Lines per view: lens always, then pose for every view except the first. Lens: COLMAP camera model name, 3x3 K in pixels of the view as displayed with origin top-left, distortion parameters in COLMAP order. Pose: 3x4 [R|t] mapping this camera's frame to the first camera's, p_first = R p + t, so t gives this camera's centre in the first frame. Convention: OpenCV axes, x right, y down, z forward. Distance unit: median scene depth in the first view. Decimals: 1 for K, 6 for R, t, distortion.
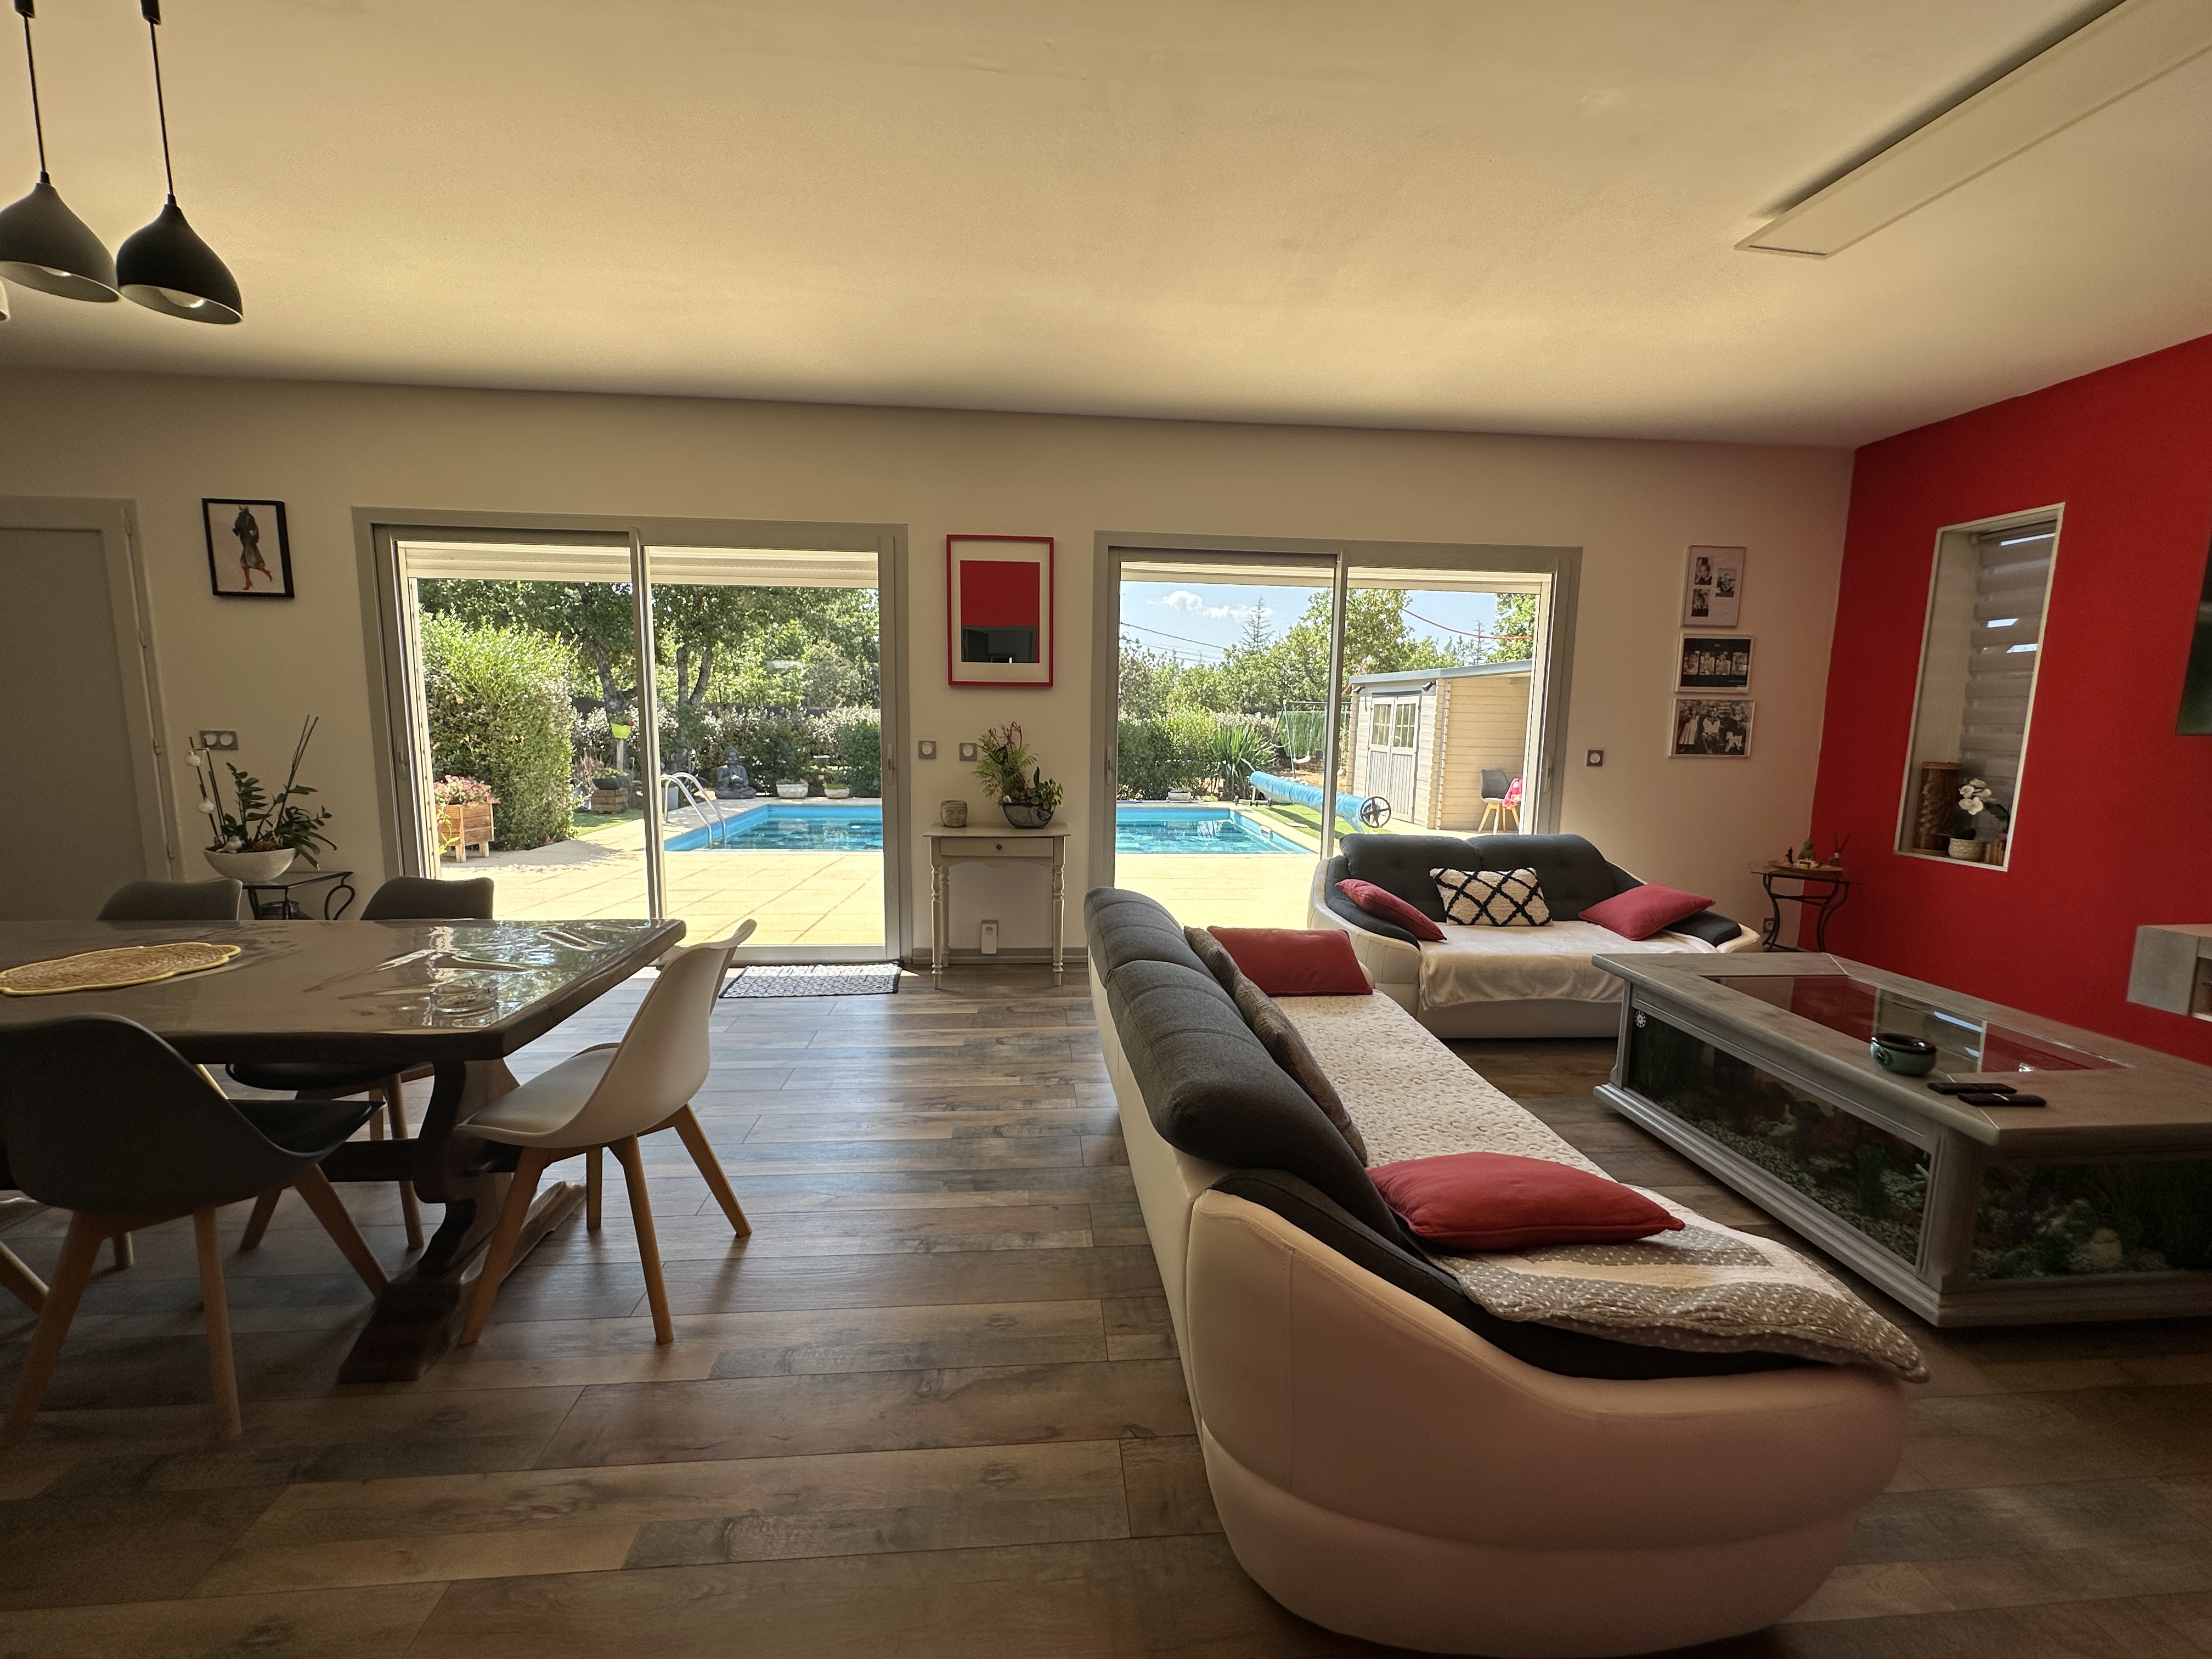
lens RADIAL K [[884.8, 0, 1104.1], [0, 884.8, 830.8], [0, 0, 1]] dist [-0.003582, 0.000850]
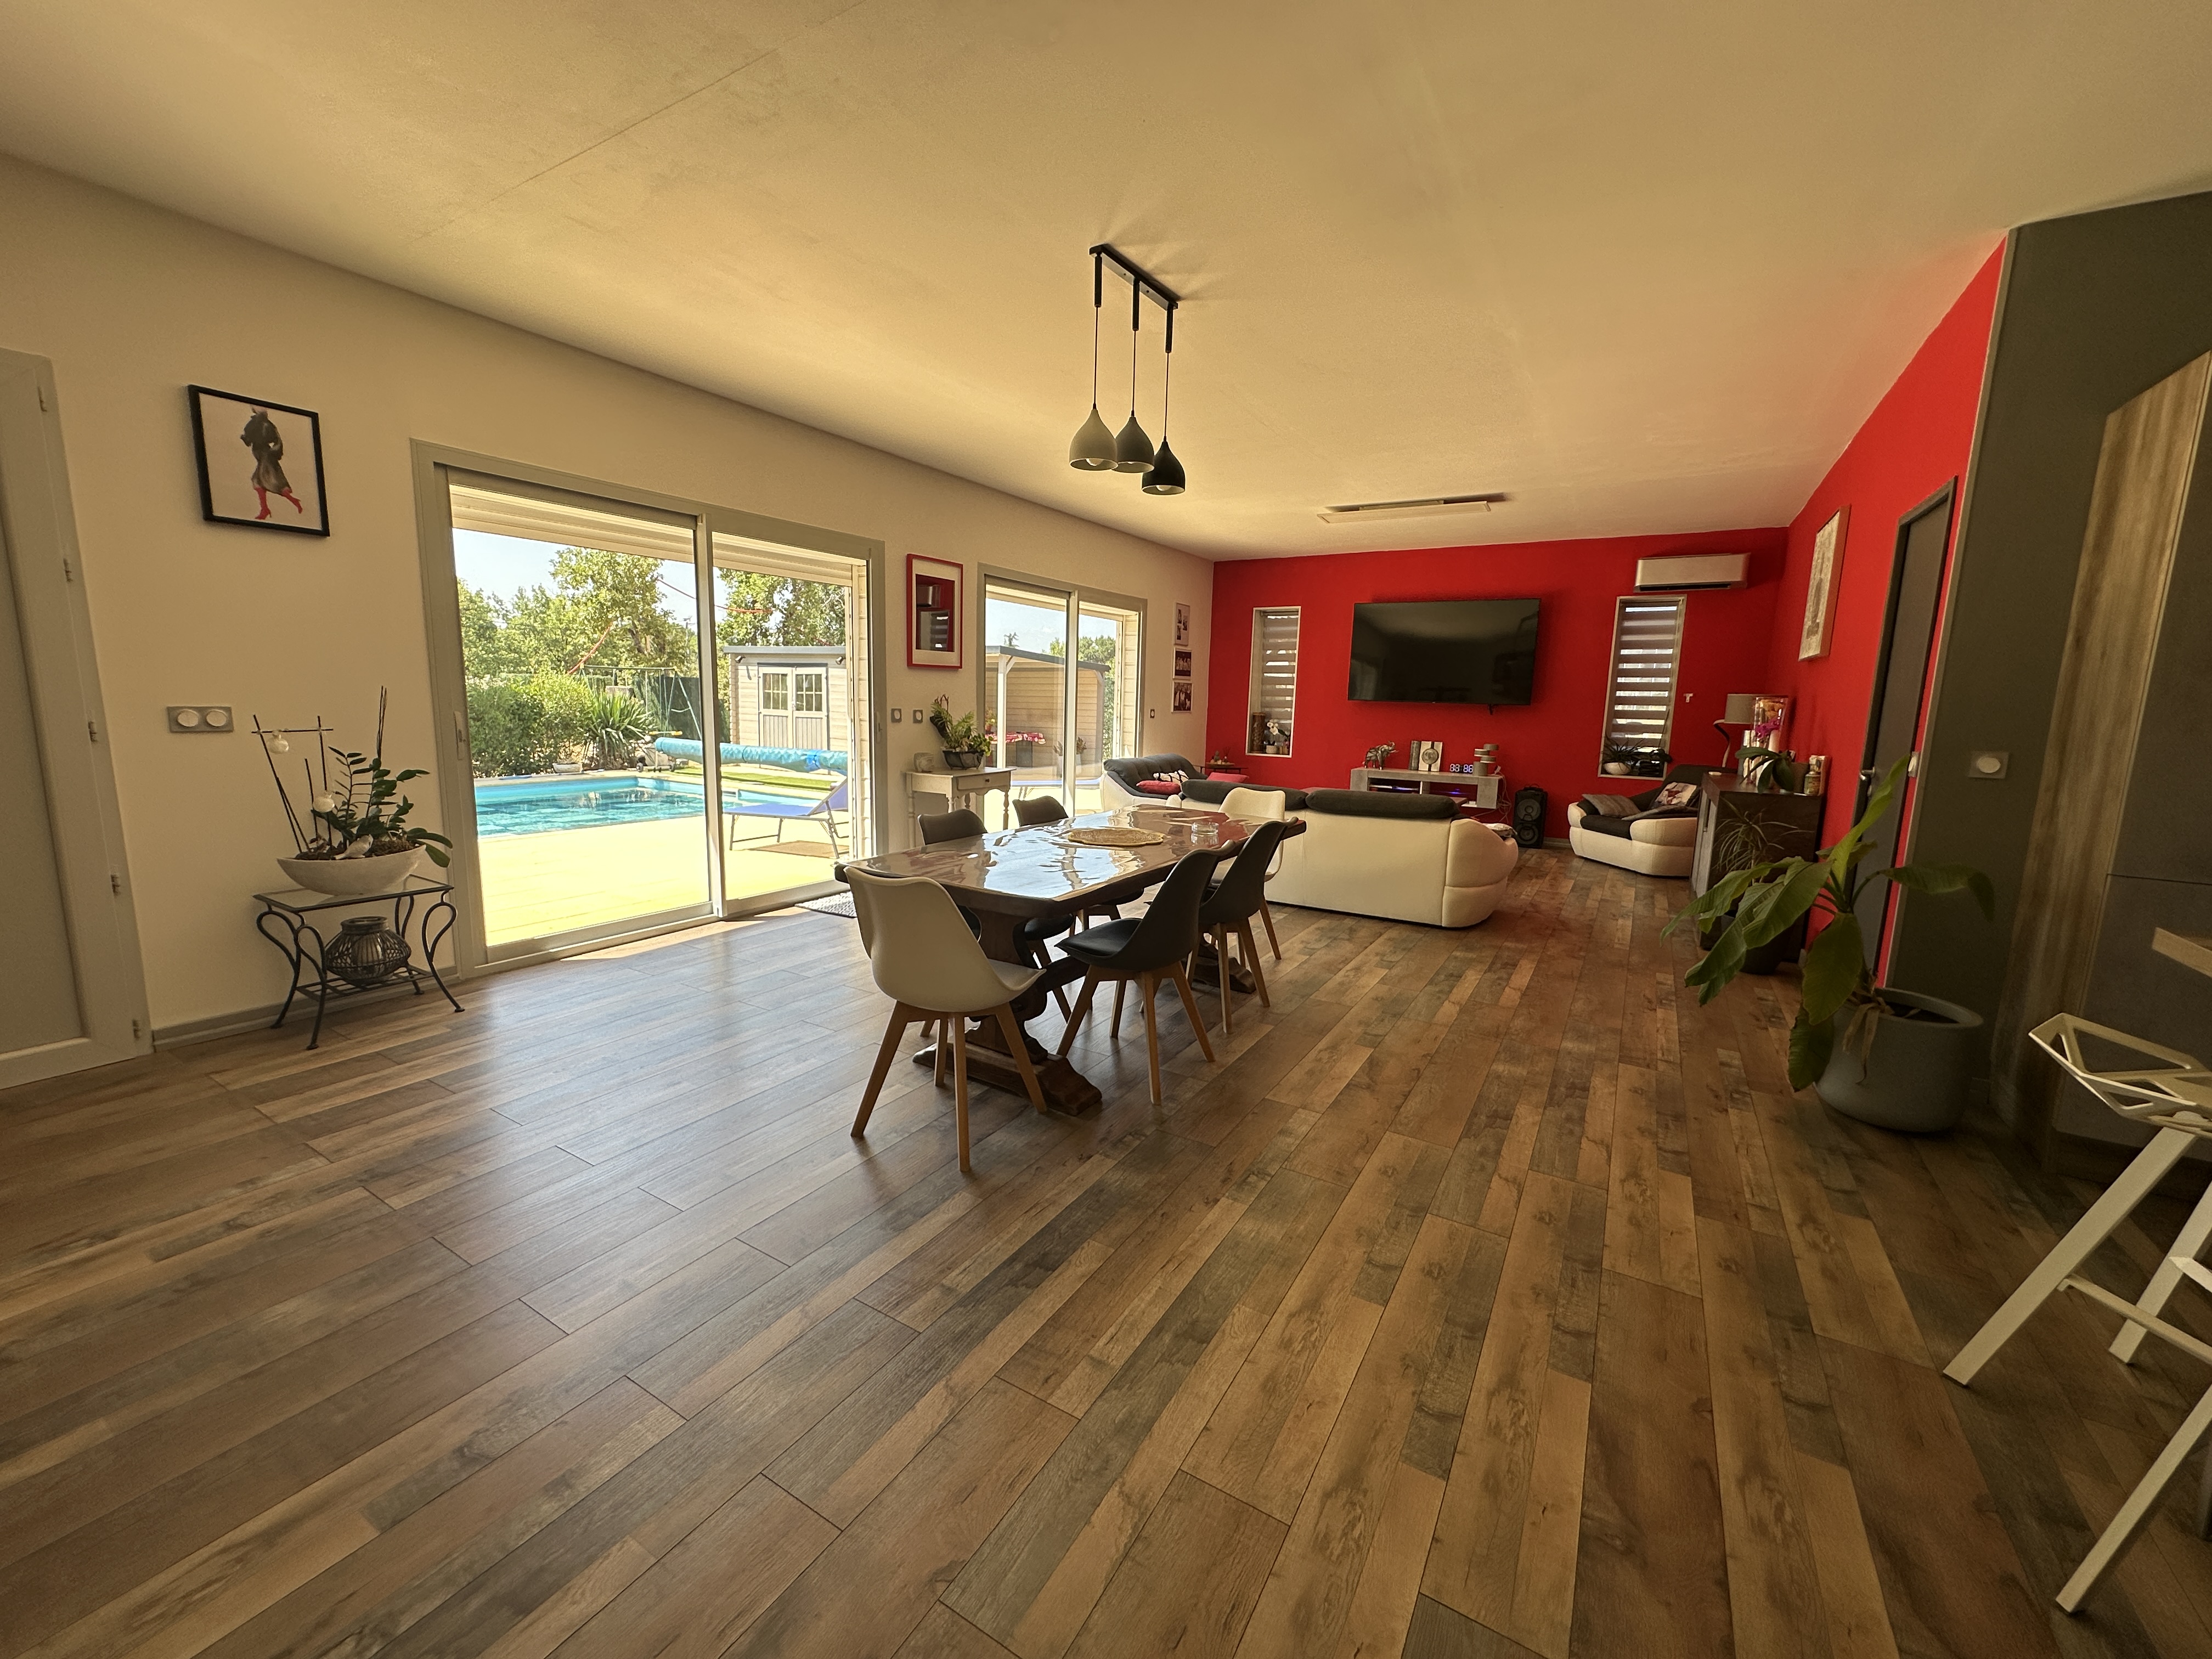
lens RADIAL K [[884.8, 0, 1104.1], [0, 884.8, 830.8], [0, 0, 1]] dist [-0.003582, 0.000850]
pose [[0.589730, -0.122748, 0.798218, -1.153462], [0.090426, 0.992203, 0.085771, -0.007119], [-0.802522, 0.021598, 0.596231, -0.025609]]
